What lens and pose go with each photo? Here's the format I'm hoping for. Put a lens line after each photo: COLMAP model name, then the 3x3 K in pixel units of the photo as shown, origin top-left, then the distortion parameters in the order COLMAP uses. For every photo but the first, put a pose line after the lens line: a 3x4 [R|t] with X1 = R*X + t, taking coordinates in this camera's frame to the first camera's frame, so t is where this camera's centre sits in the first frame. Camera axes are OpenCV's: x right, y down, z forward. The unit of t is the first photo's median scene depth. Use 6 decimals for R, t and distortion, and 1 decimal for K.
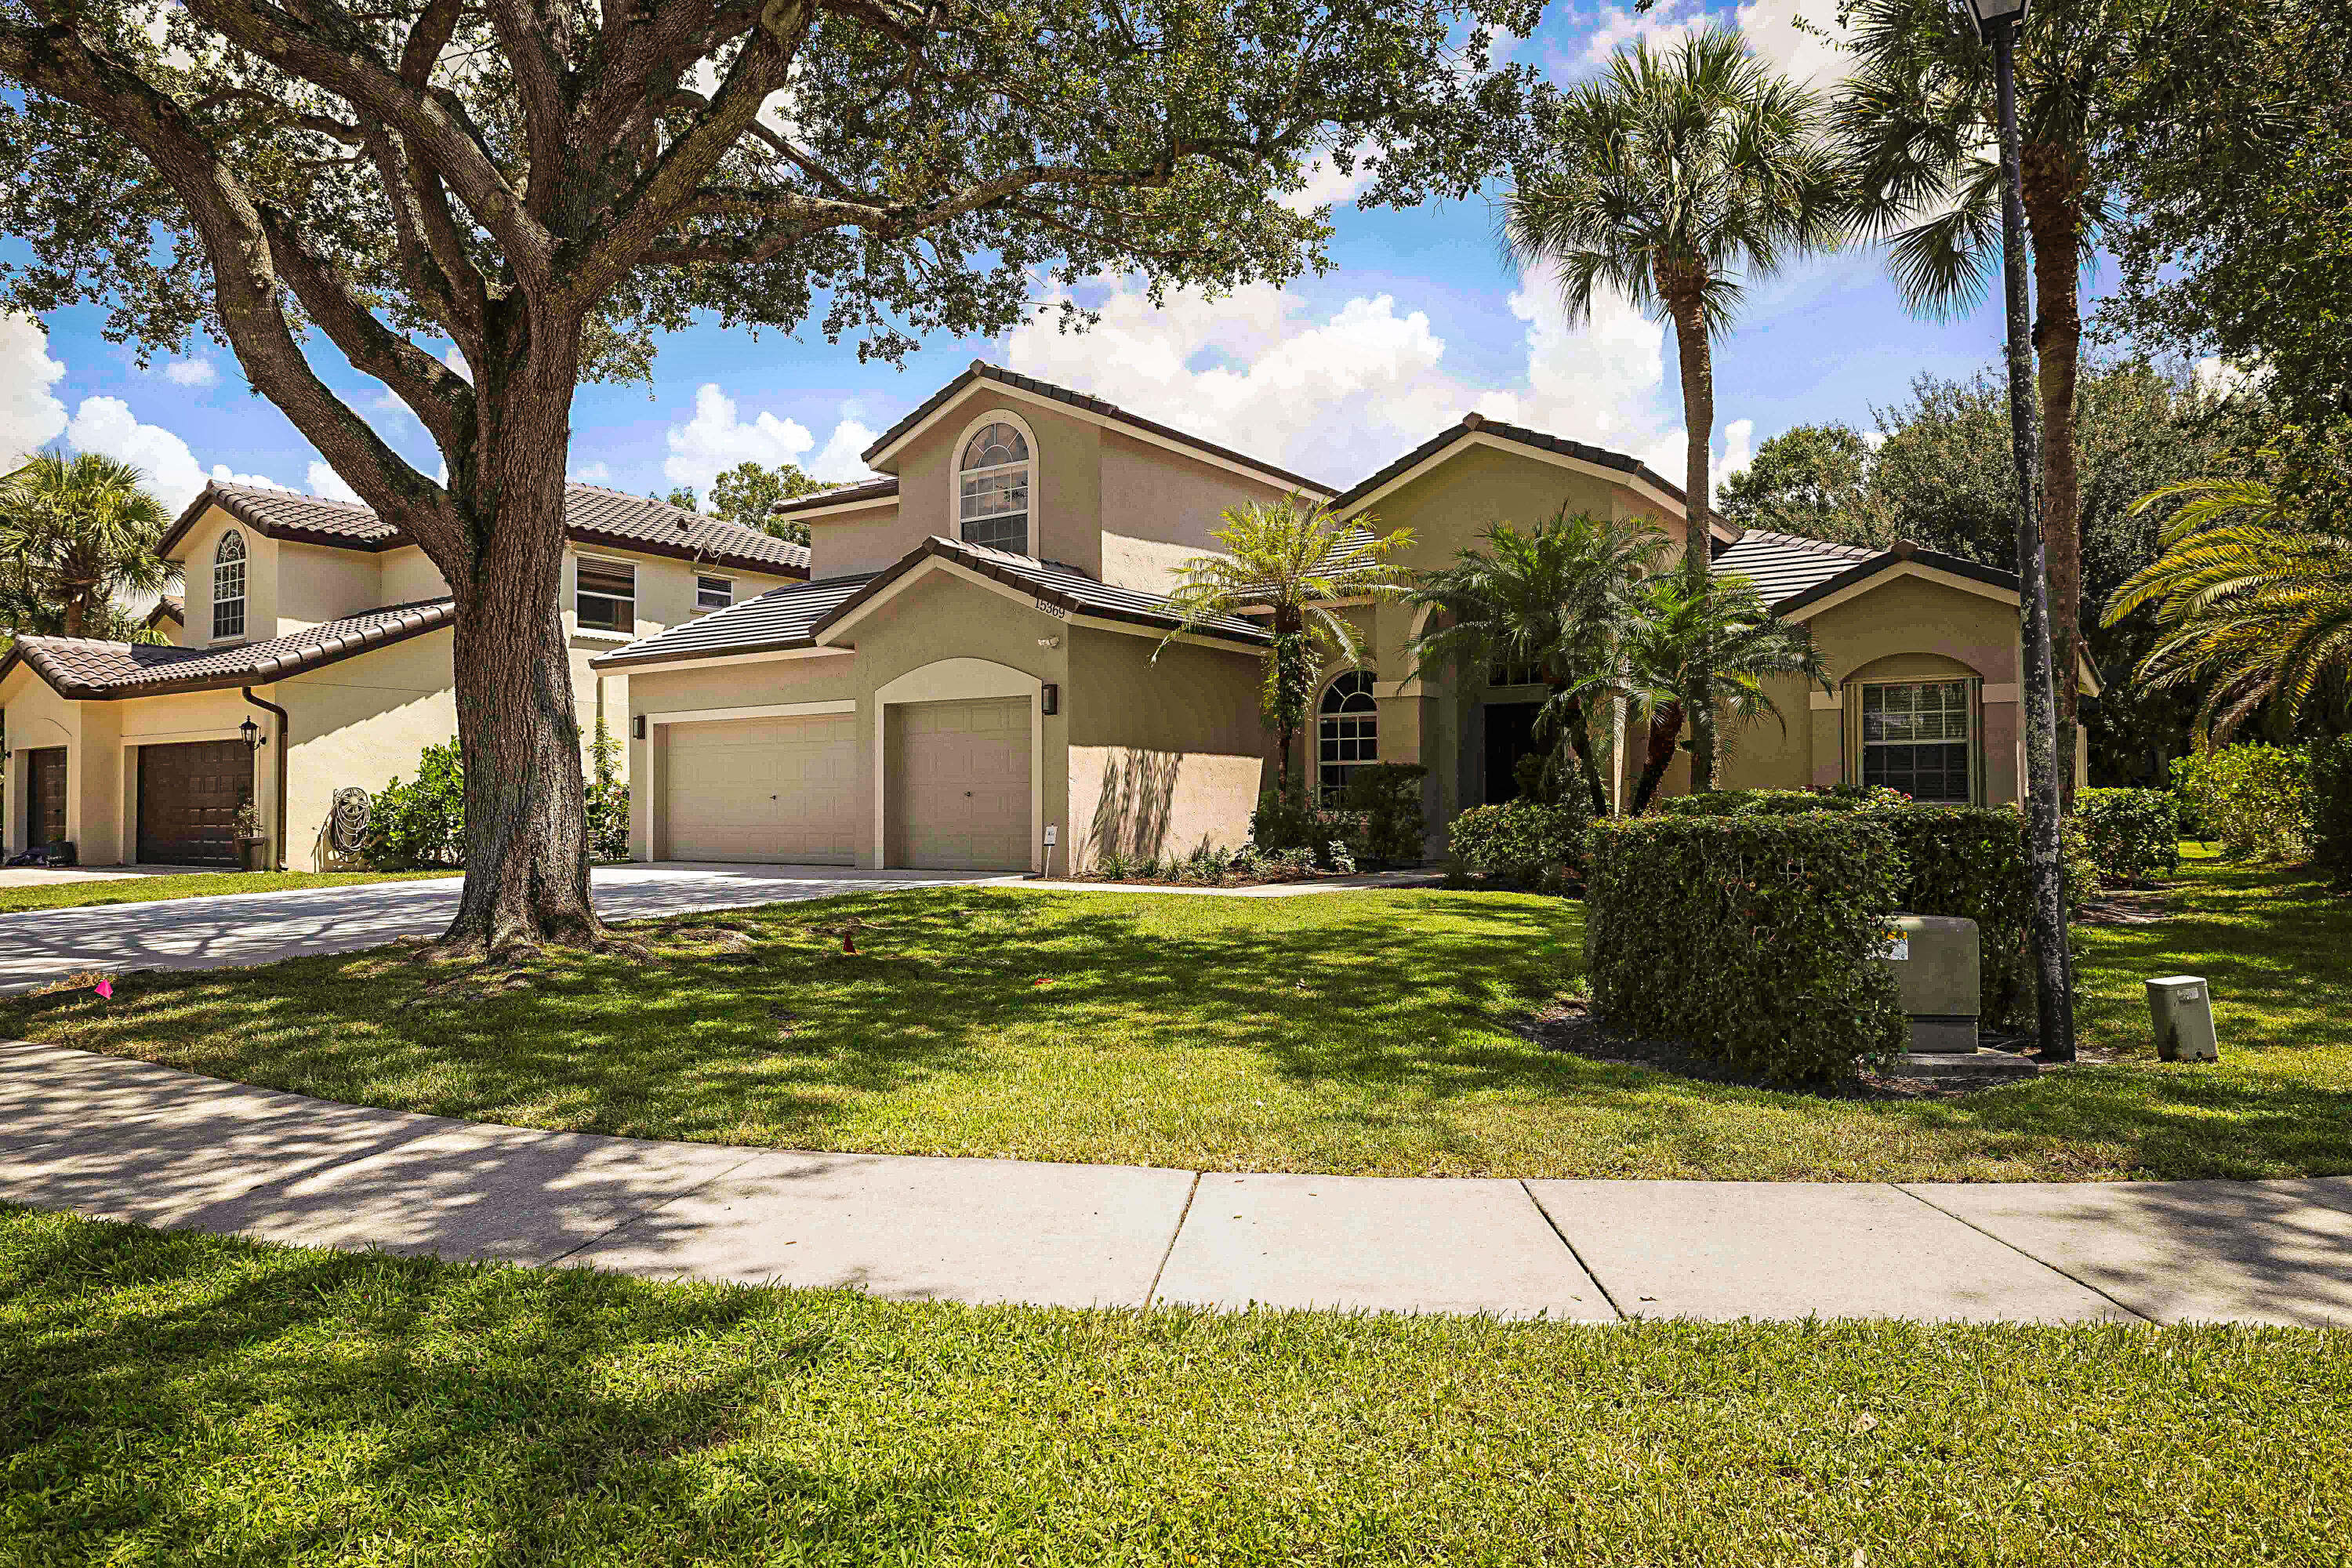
lens RADIAL K [[1502.9, 0, 1176.3], [0, 1502.9, 764.8], [0, 0, 1]] dist [0.001942, -0.036111]
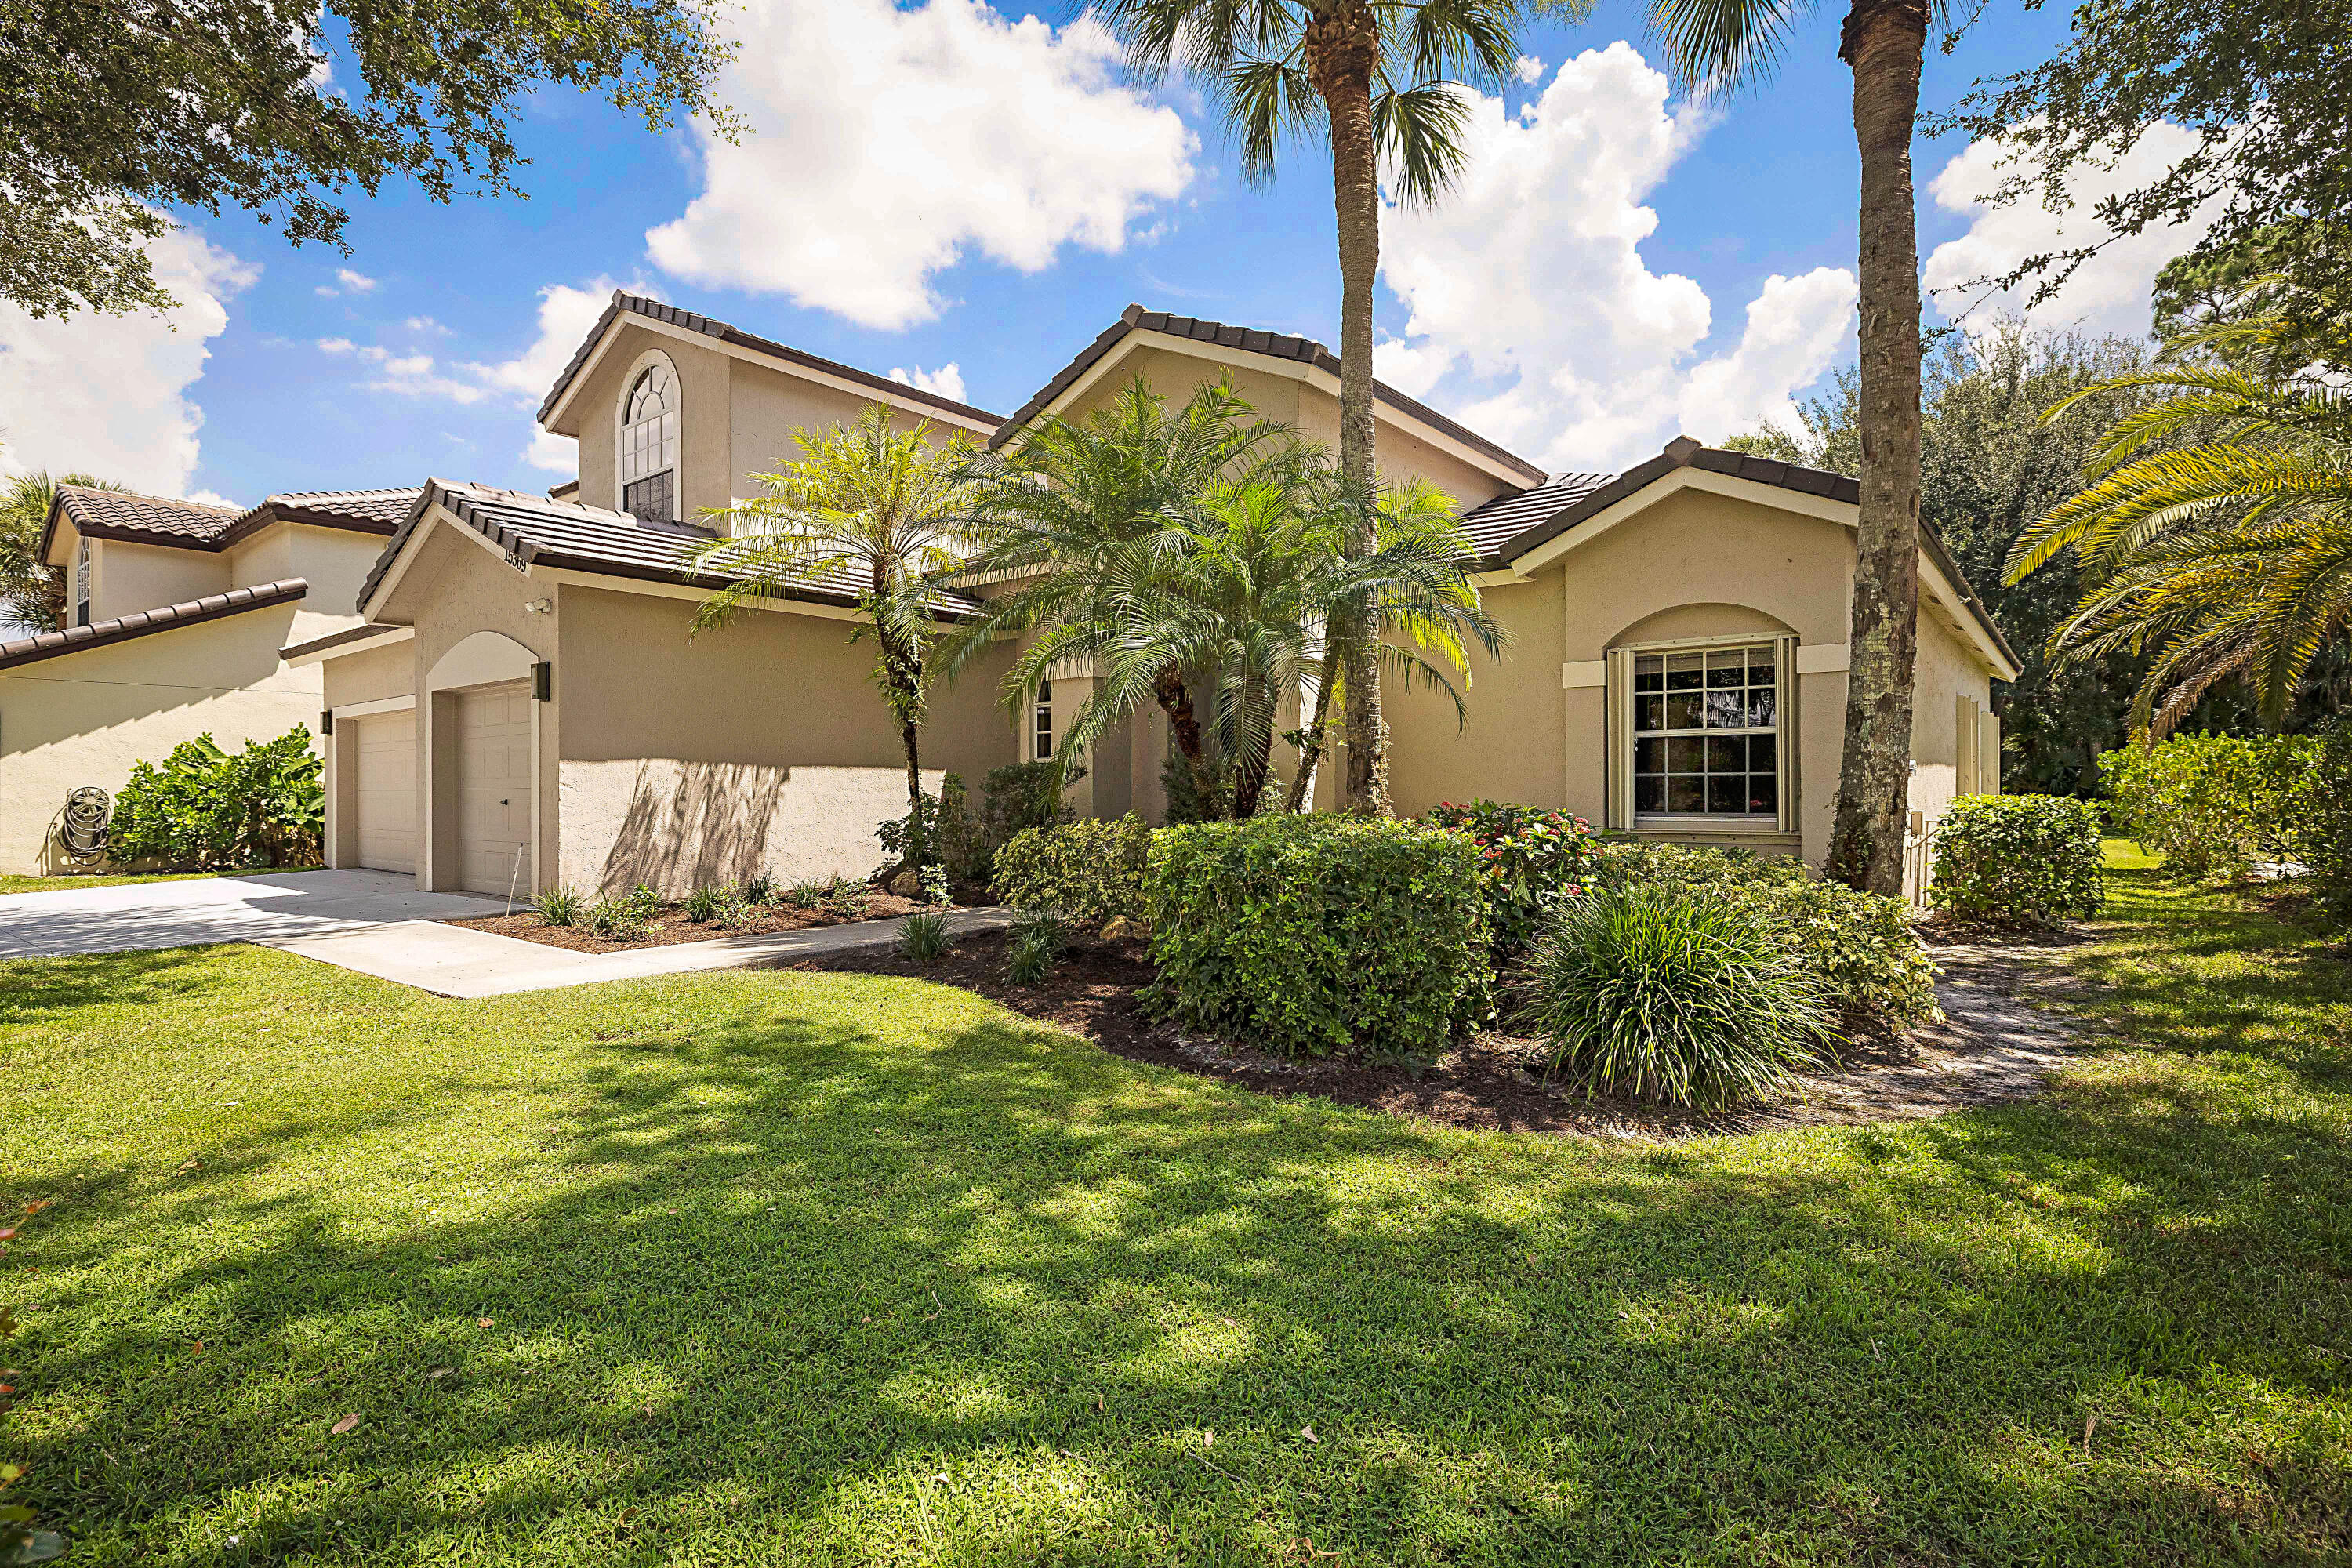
lens RADIAL K [[1187.6, 0, 1176.0], [0, 1187.6, 784.0], [0, 0, 1]] dist [-0.019008, -0.000145]
pose [[0.996475, 0.000059, -0.083888, 0.266674], [0.001969, 0.999708, 0.024096, -0.004418], [0.083864, -0.024177, 0.996184, 0.390319]]
